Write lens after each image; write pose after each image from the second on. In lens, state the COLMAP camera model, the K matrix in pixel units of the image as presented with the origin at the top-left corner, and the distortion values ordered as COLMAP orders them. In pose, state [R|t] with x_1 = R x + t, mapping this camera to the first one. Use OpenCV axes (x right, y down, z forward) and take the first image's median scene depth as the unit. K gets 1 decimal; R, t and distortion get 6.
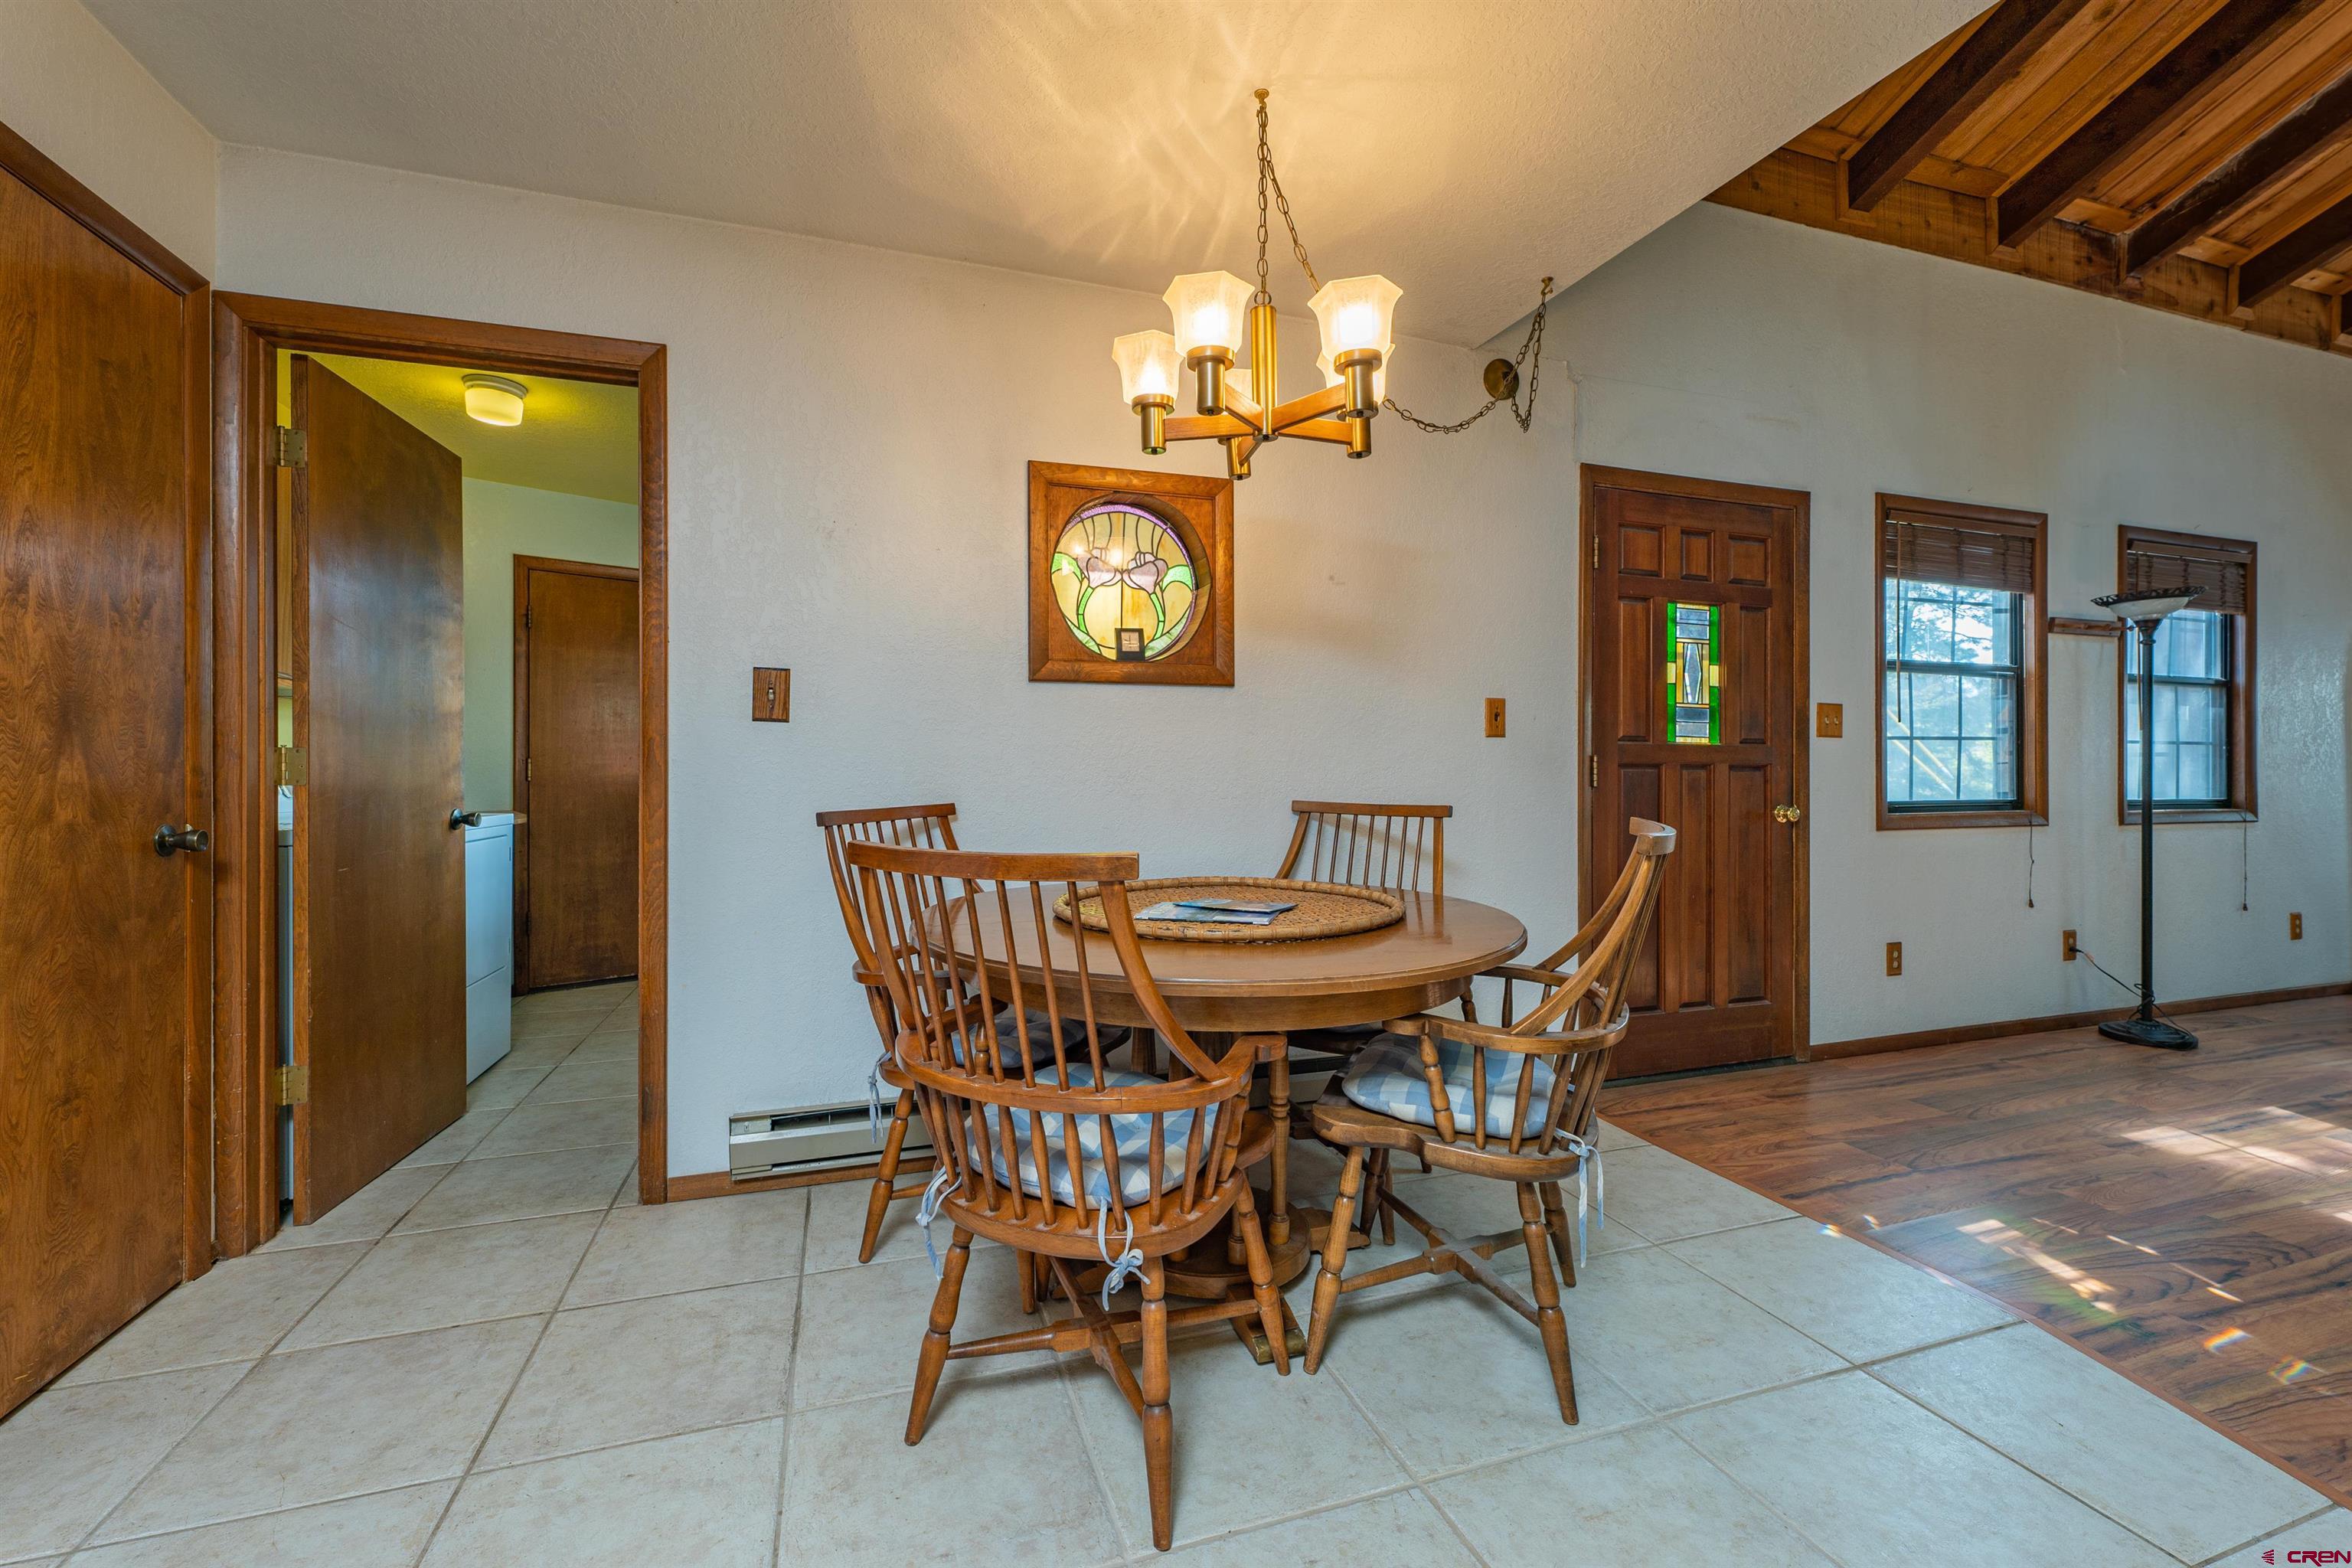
lens RADIAL K [[967.2, 0, 1167.4], [0, 967.2, 779.6], [0, 0, 1]] dist [0.001332, 0.000021]
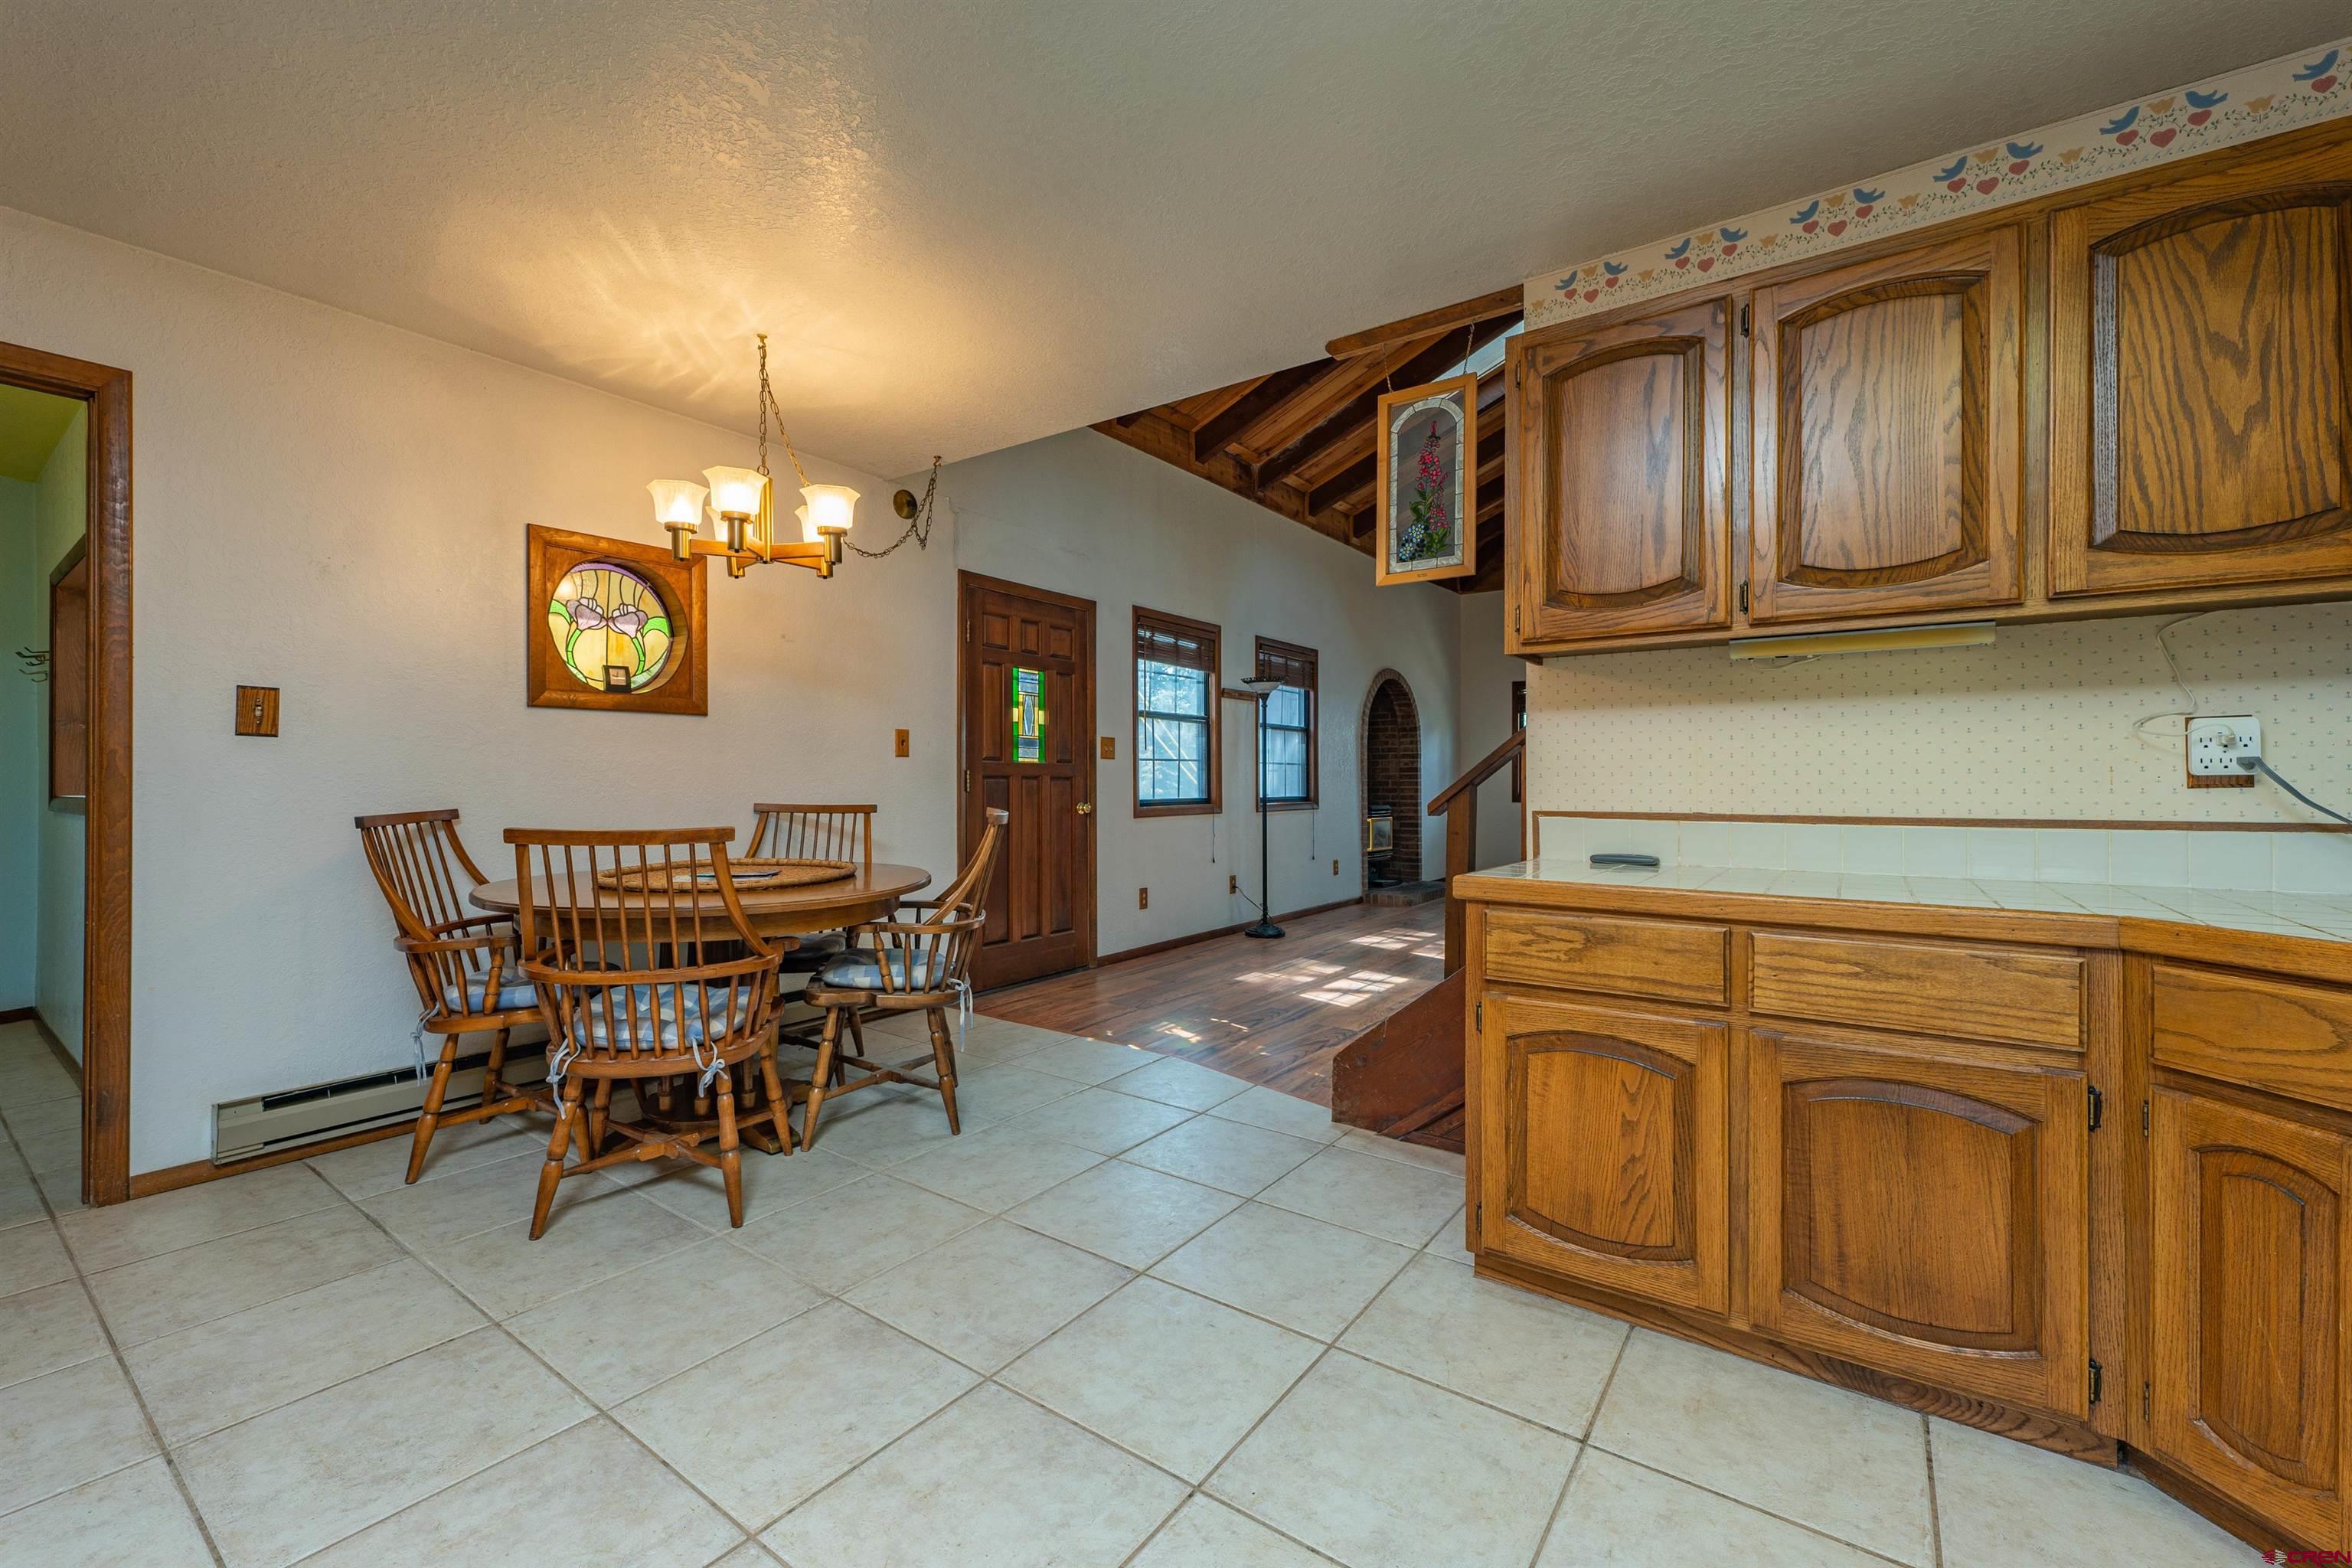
lens RADIAL K [[967.2, 0, 1165.6], [0, 967.2, 777.6], [0, 0, 1]] dist [0.001332, 0.000021]
pose [[0.814988, 0.001373, 0.579476, -0.184607], [0.004538, 0.999951, -0.008751, 0.000617], [-0.579460, 0.009762, 0.814942, -0.416301]]
